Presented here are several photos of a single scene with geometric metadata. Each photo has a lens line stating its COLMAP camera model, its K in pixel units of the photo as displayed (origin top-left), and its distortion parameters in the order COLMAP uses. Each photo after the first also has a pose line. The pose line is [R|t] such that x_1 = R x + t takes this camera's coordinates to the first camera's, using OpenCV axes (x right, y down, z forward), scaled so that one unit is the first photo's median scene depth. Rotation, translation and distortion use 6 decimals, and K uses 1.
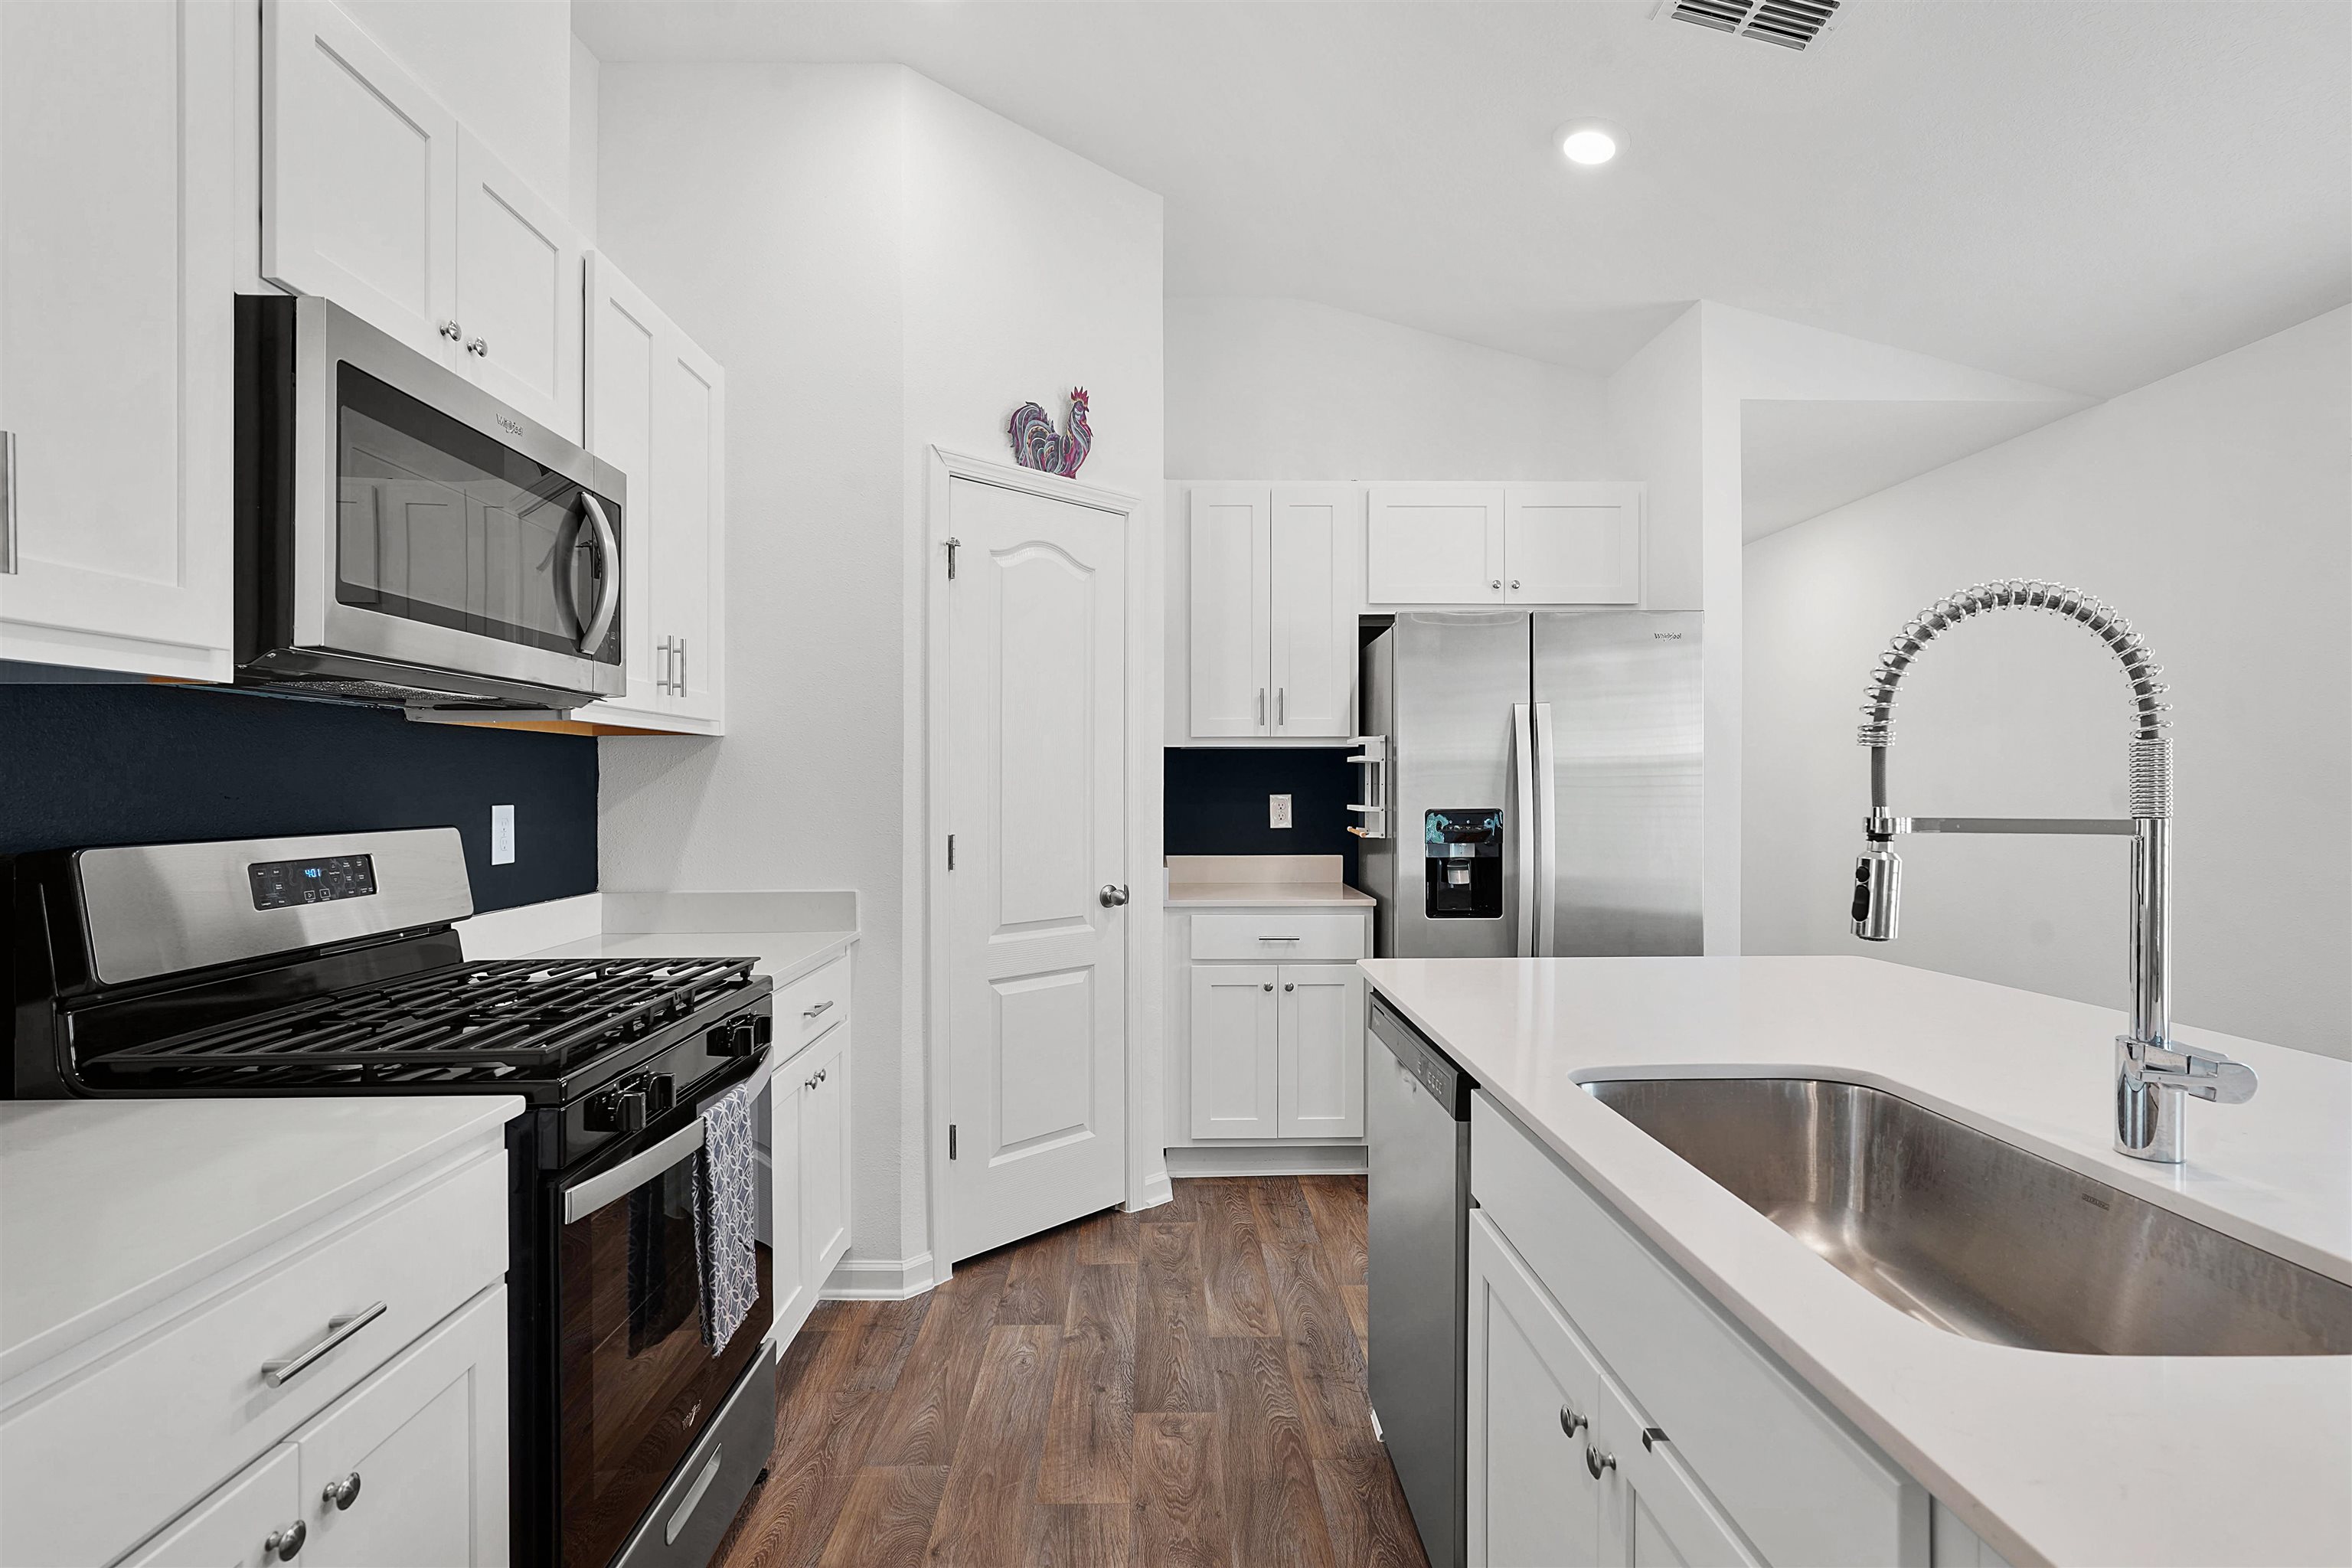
lens RADIAL K [[1134.2, 0, 1184.1], [0, 1134.2, 781.8], [0, 0, 1]] dist [0.002619, 0.000760]
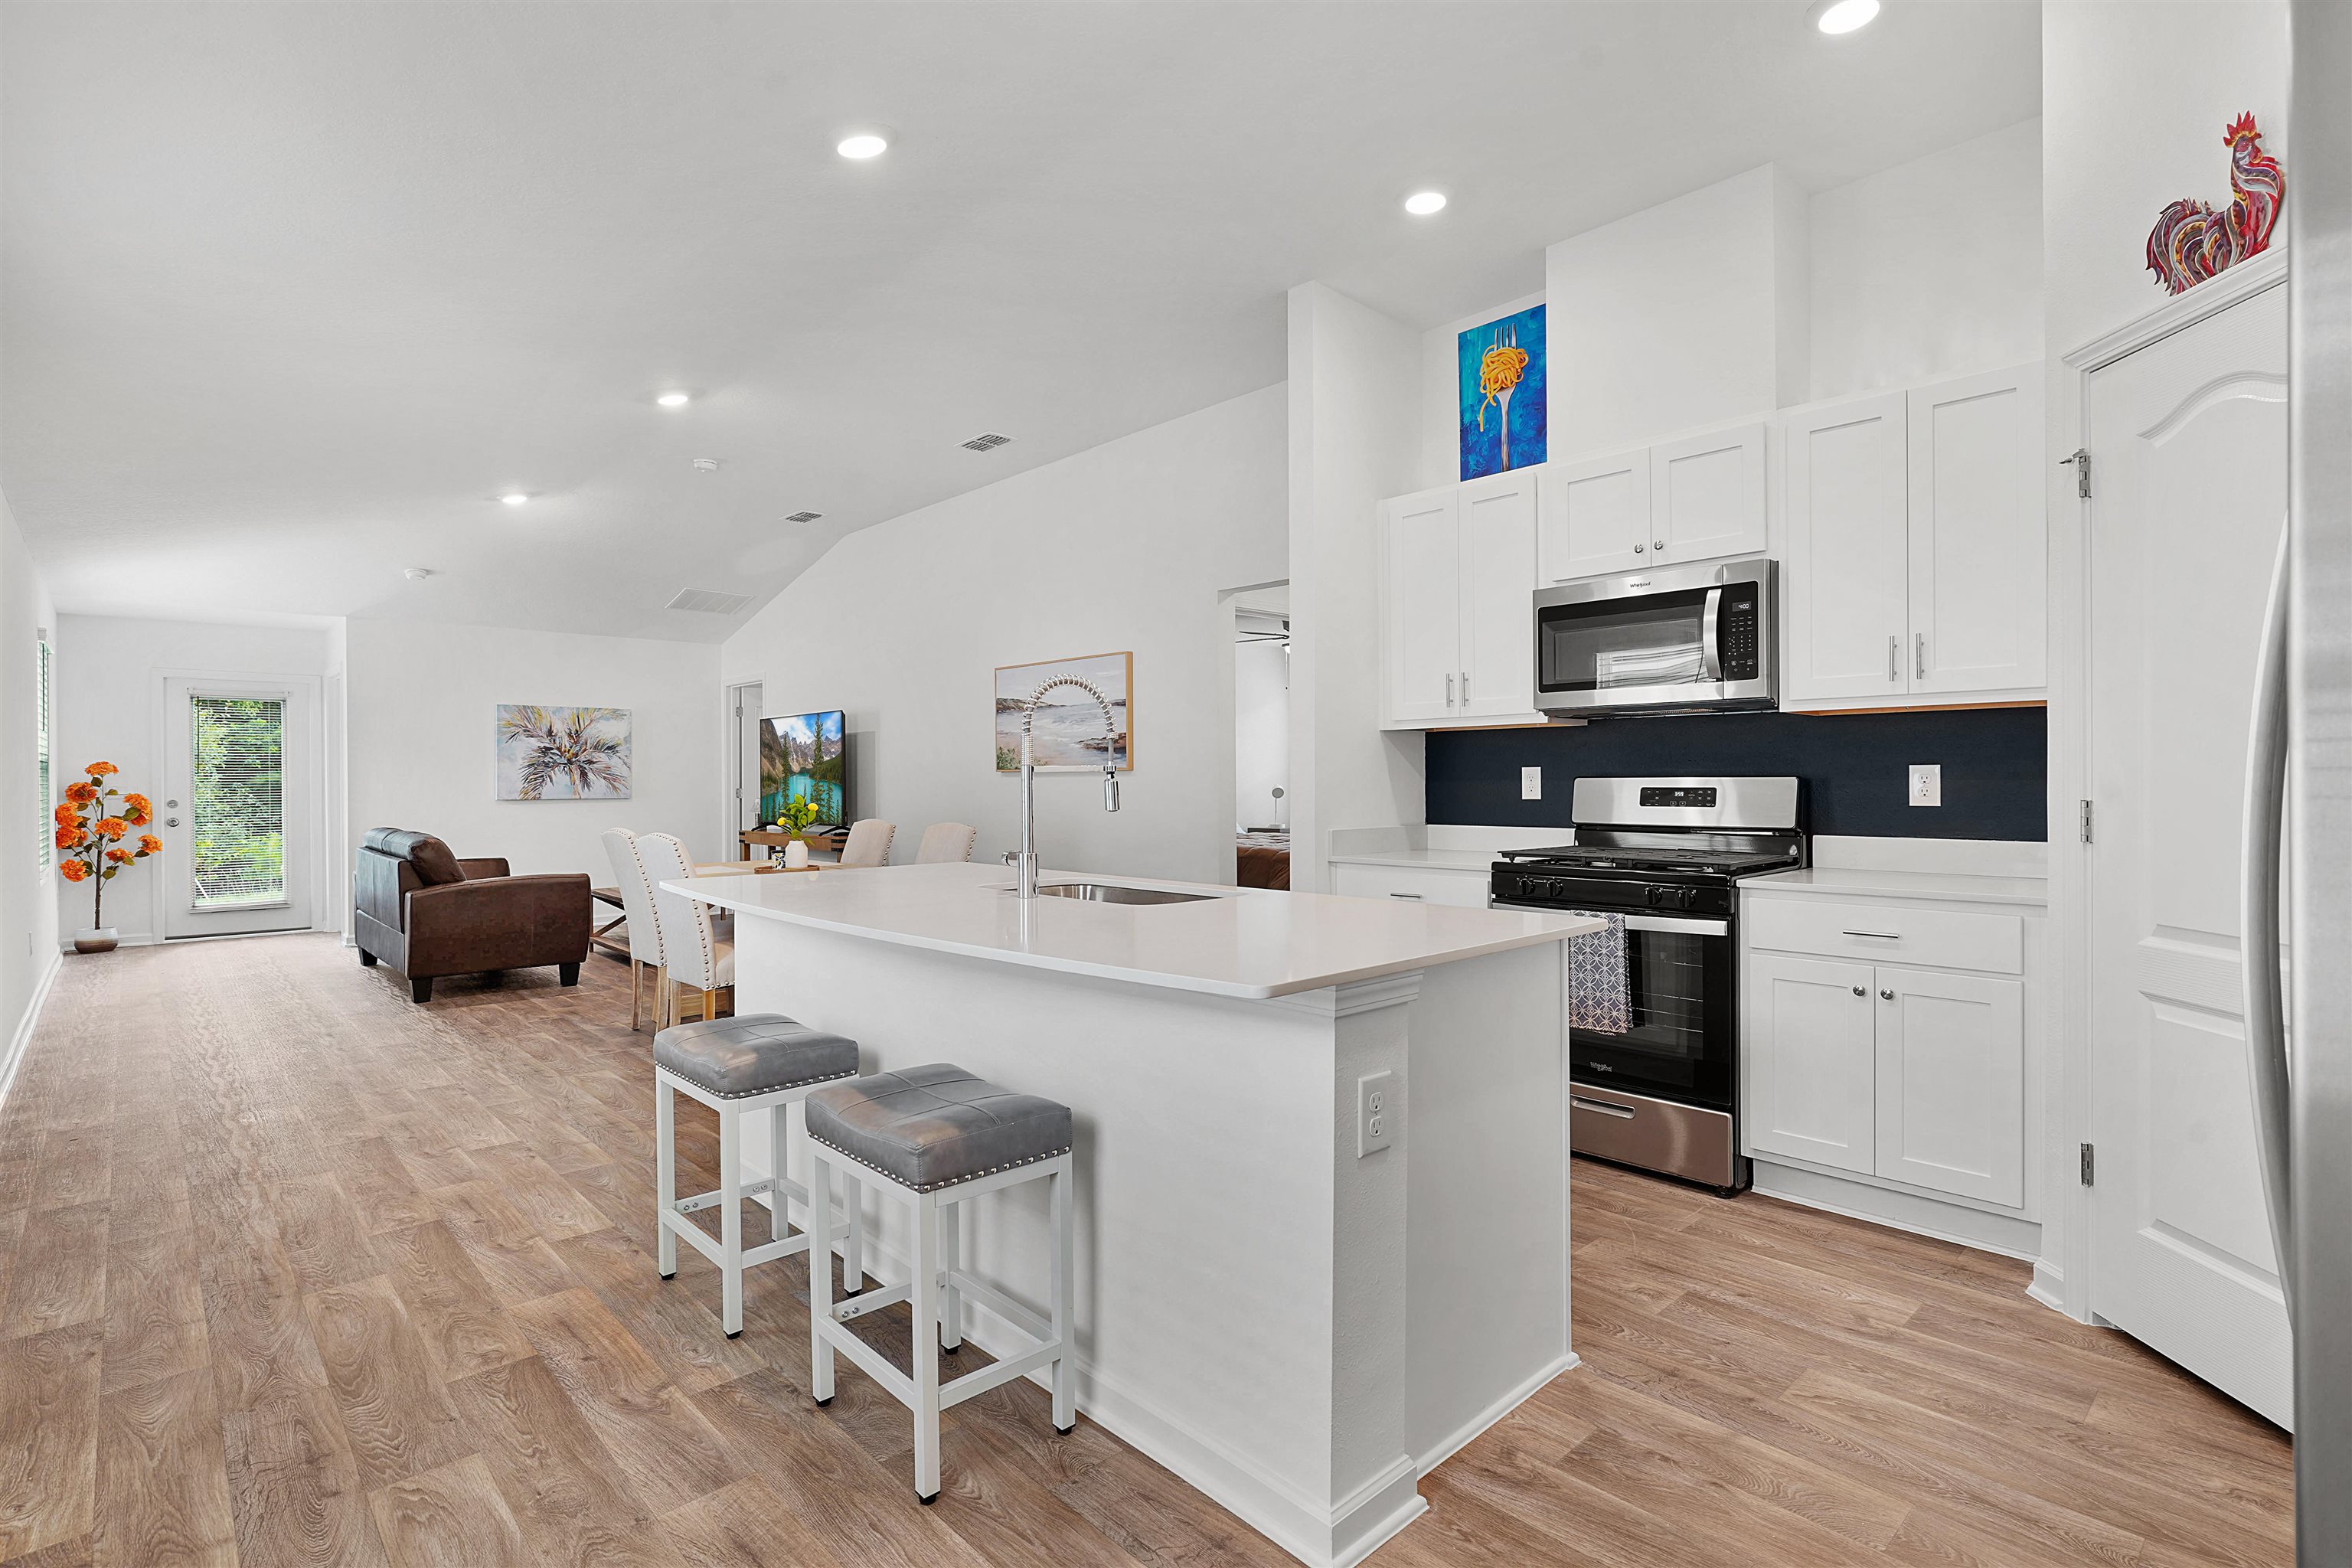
lens RADIAL K [[1116.2, 0, 1177.7], [0, 1116.2, 797.8], [0, 0, 1]] dist [-0.006572, 0.000849]
pose [[-0.746435, 0.018677, -0.665196, 0.926676], [0.008737, 0.999795, 0.018267, 0.024684], [0.665401, 0.007823, -0.746445, 1.273983]]
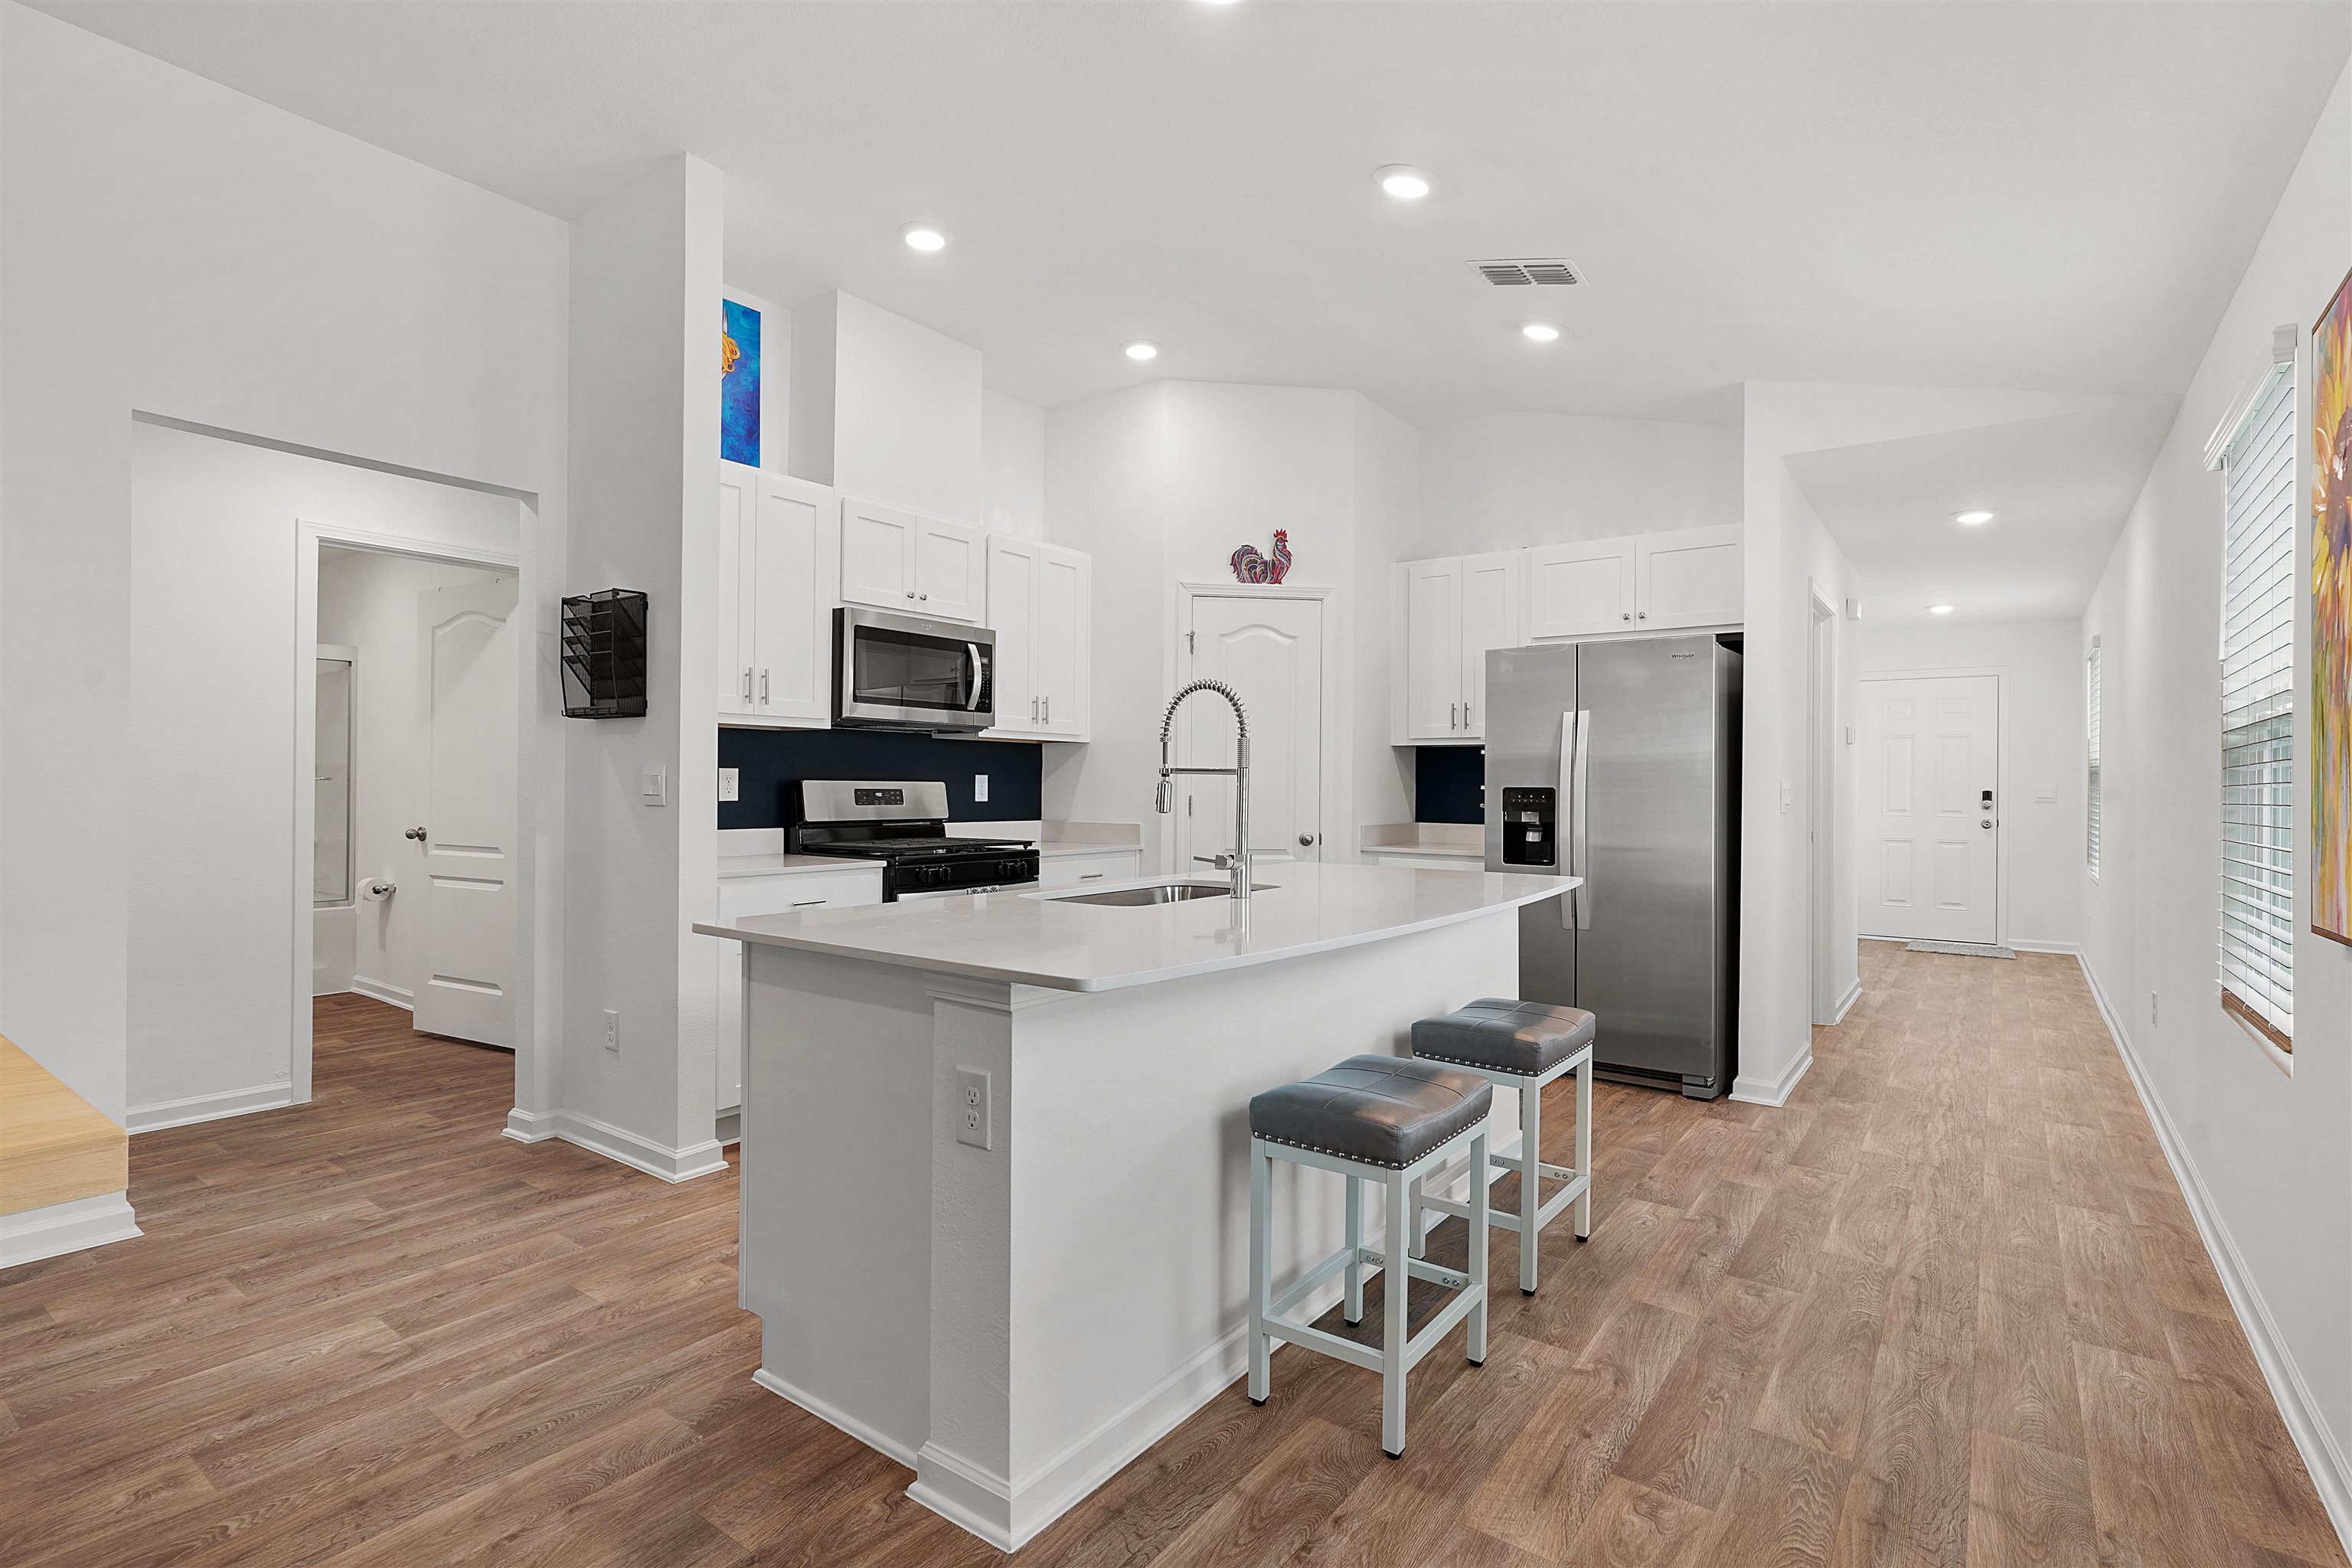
lens RADIAL K [[1127.6, 0, 1188.6], [0, 1127.6, 771.3], [0, 0, 1]] dist [0.000438, 0.000342]
pose [[0.794143, 0.002348, -0.607726, 0.954503], [-0.010303, 0.999901, -0.009601, 0.027091], [0.607643, 0.013886, 0.794089, -0.456499]]
